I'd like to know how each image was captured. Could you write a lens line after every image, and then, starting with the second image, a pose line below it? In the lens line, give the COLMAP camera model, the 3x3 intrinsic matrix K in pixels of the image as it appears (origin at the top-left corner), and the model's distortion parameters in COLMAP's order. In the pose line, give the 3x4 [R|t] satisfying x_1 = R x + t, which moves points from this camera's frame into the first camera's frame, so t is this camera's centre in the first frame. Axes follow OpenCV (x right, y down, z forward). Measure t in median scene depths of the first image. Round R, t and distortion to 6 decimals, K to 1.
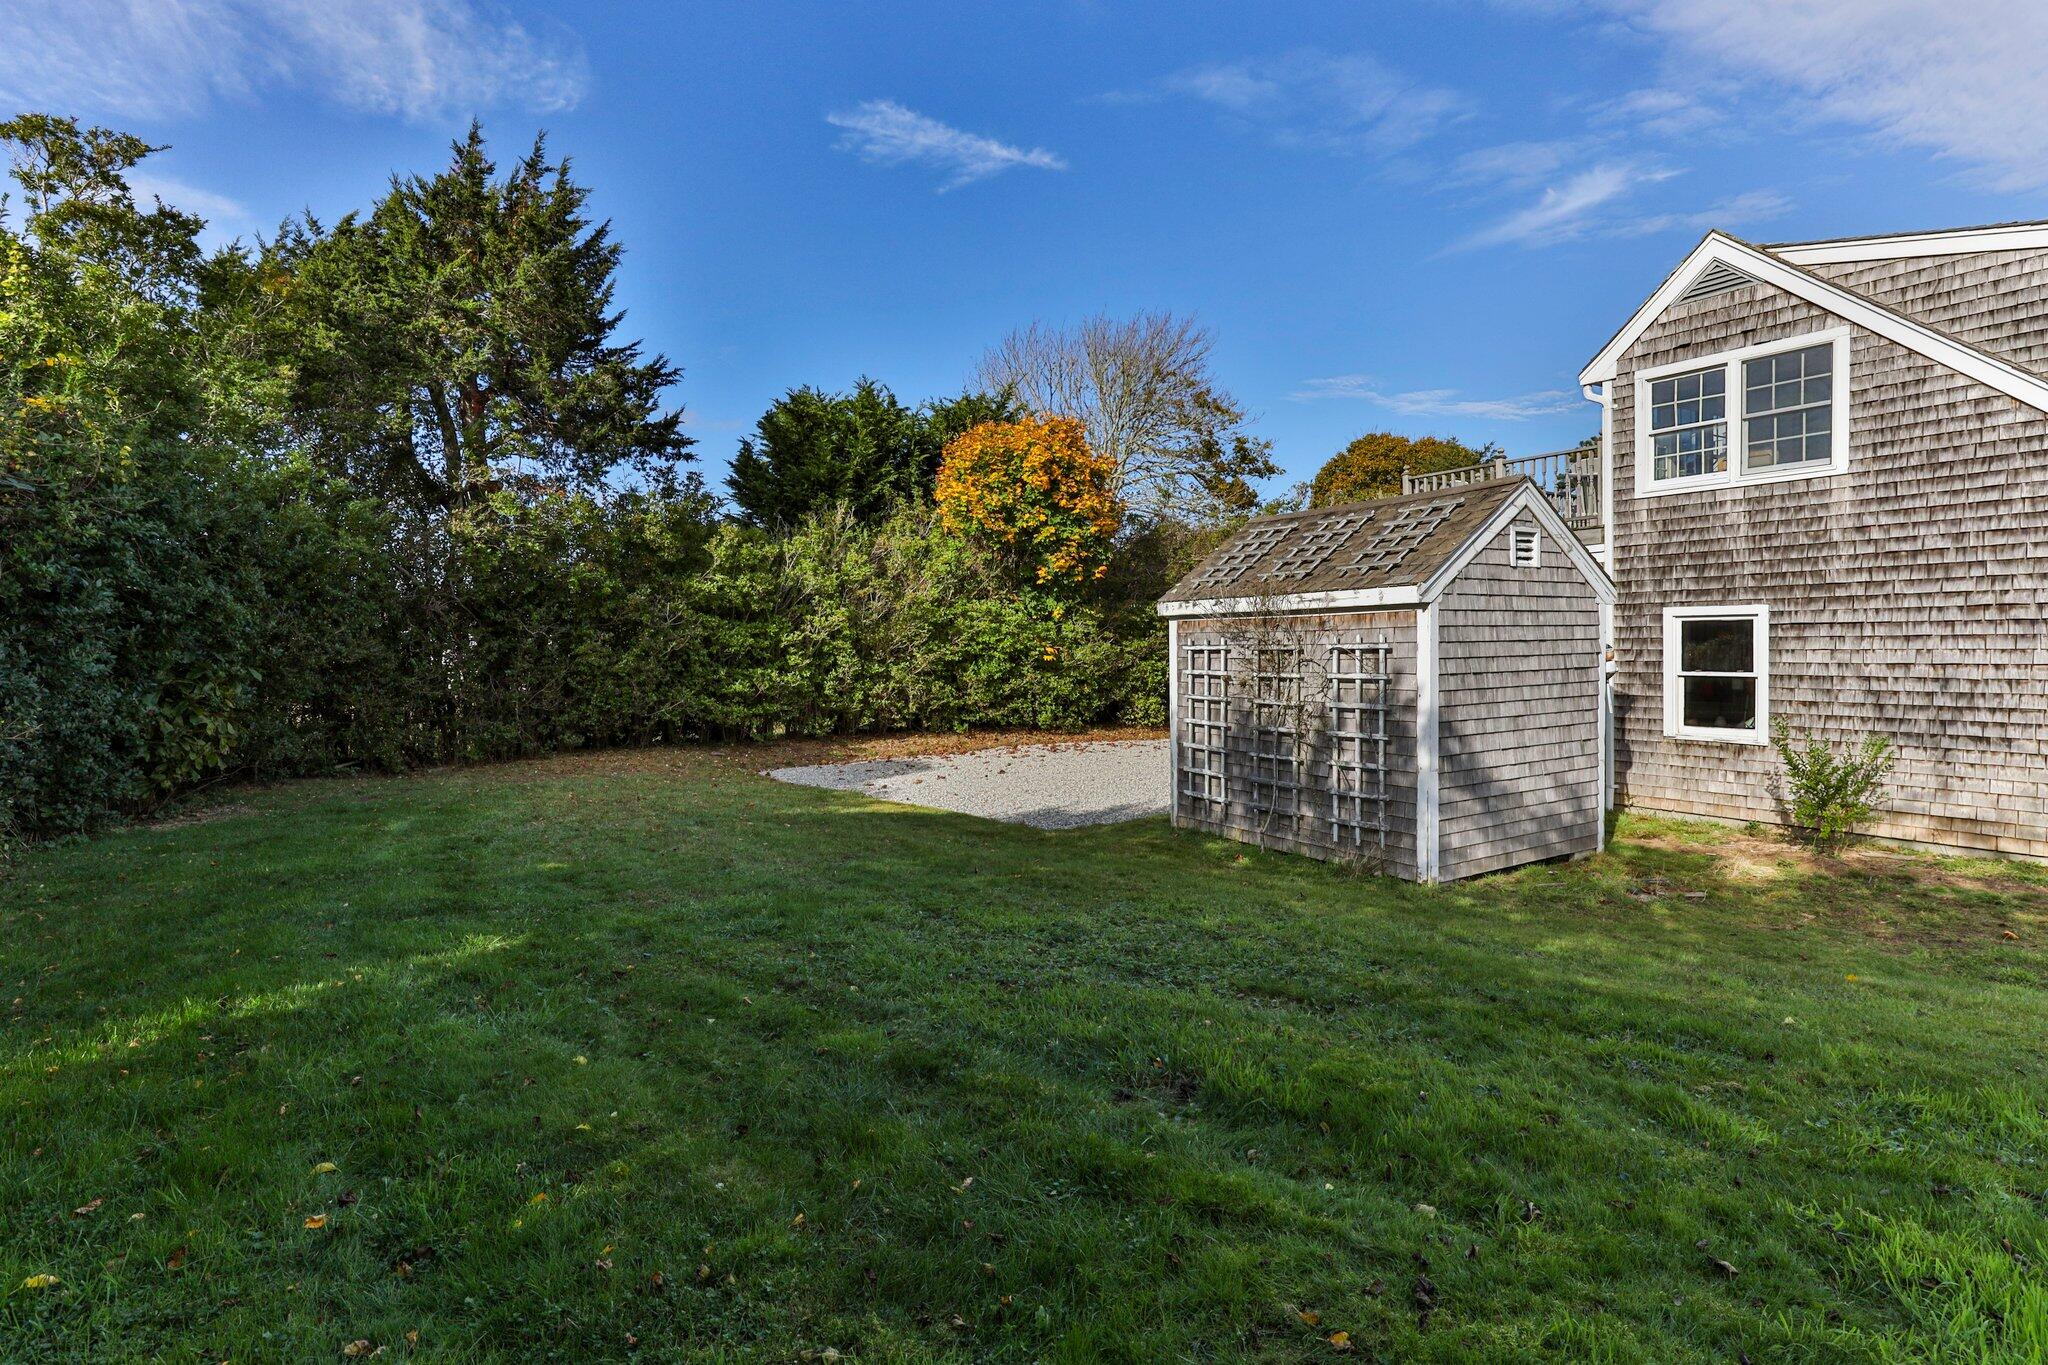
lens RADIAL K [[966.6, 0, 1024.6], [0, 966.6, 661.6], [0, 0, 1]] dist [-0.003421, -0.000200]
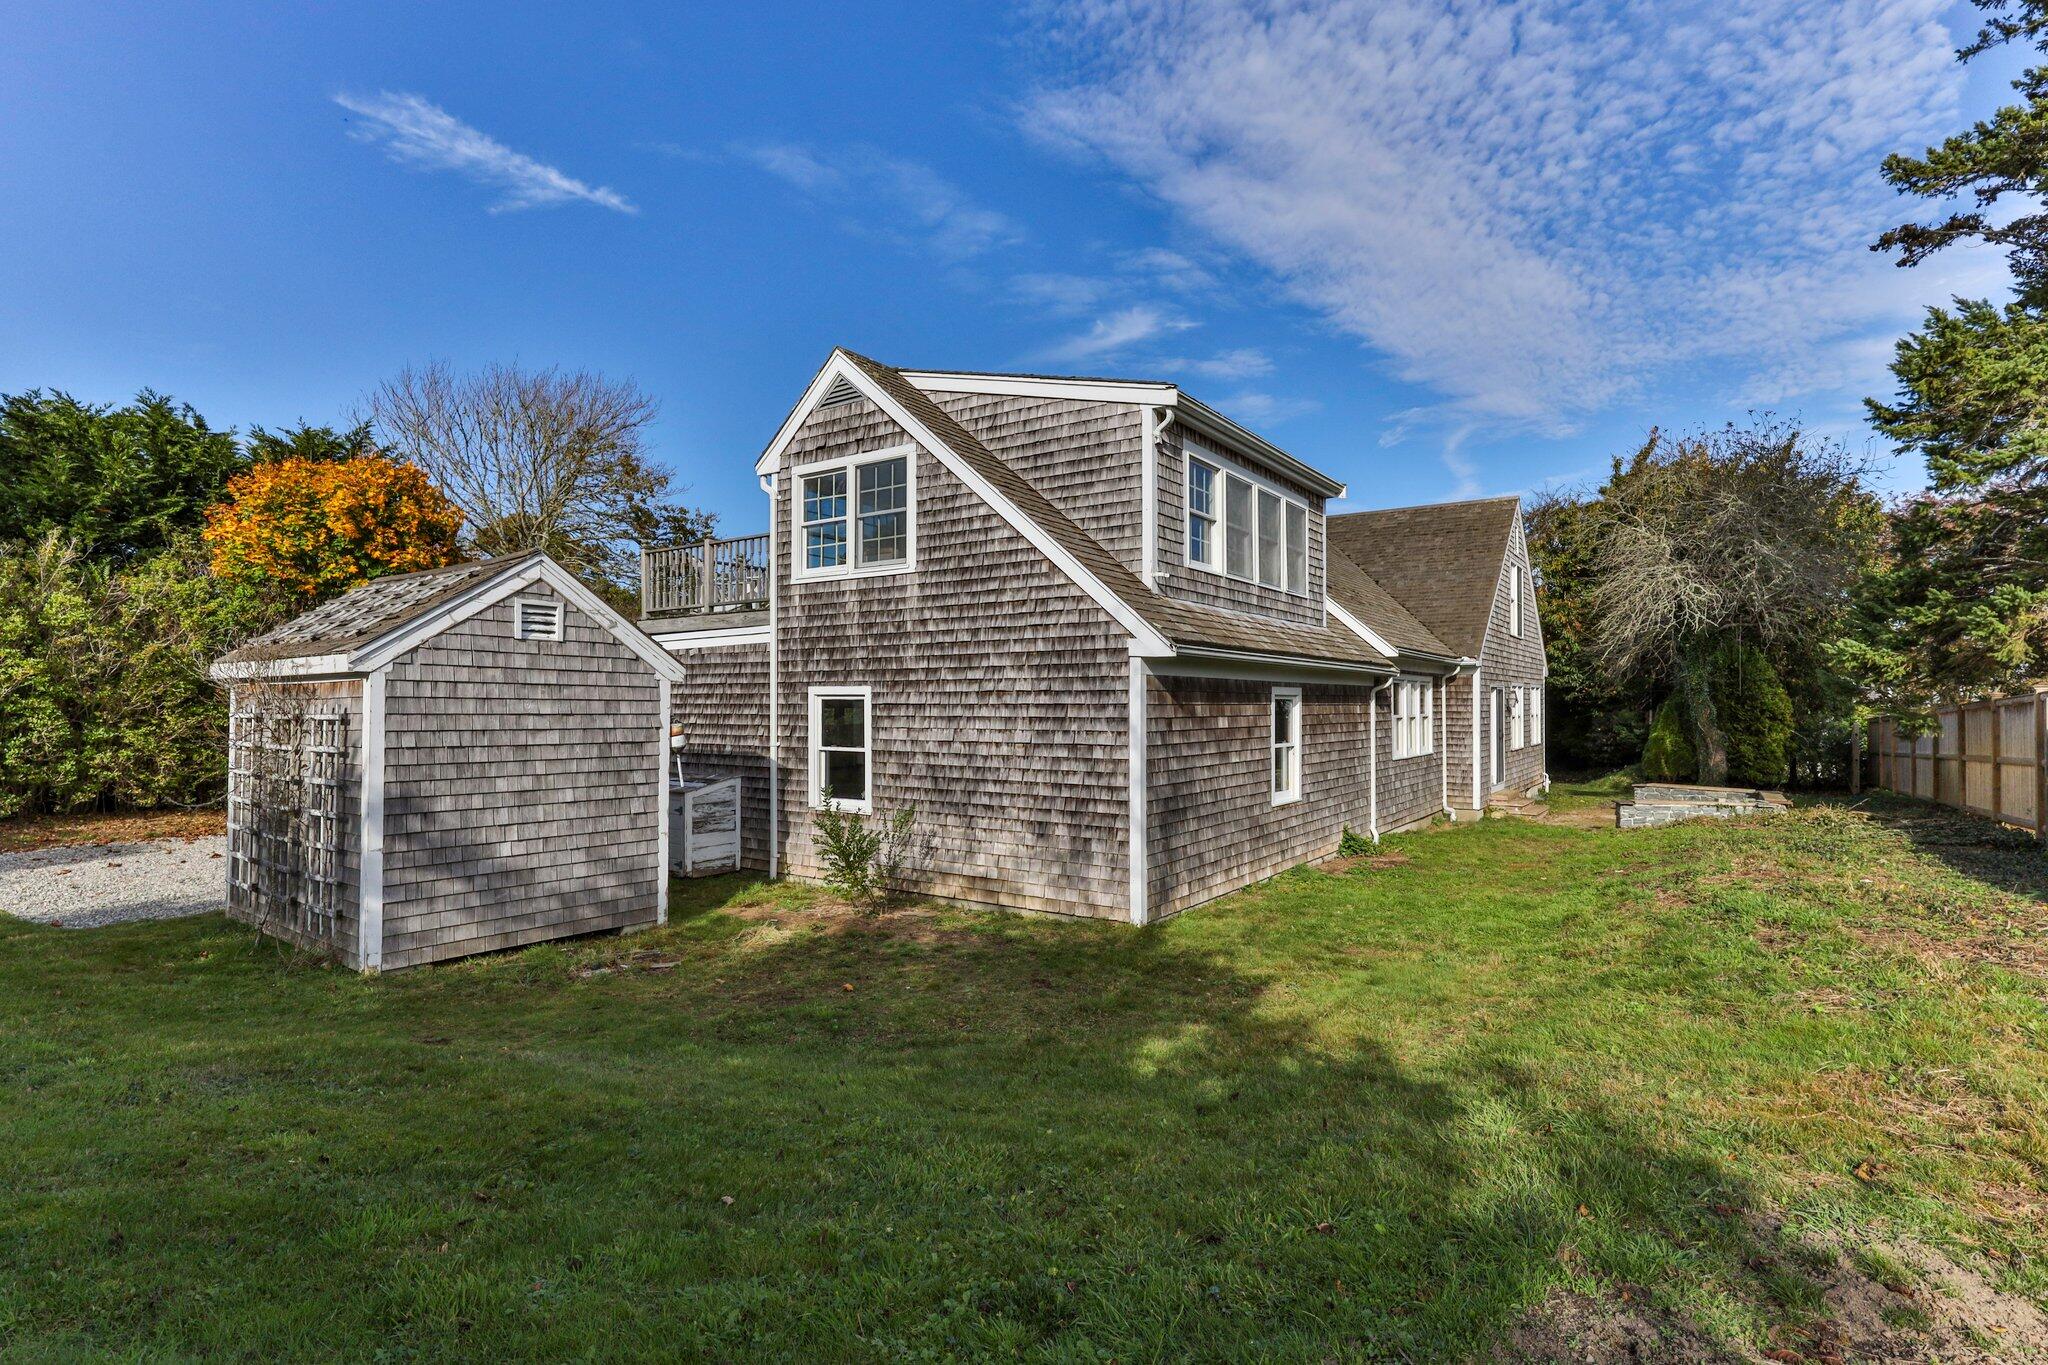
lens RADIAL K [[942.2, 0, 1042.1], [0, 942.2, 678.3], [0, 0, 1]] dist [0.002105, 0.000257]
pose [[0.936023, 0.032978, 0.350389, 0.606789], [-0.013100, 0.998175, -0.058952, -0.007713], [-0.351694, 0.050591, 0.934747, -0.080659]]
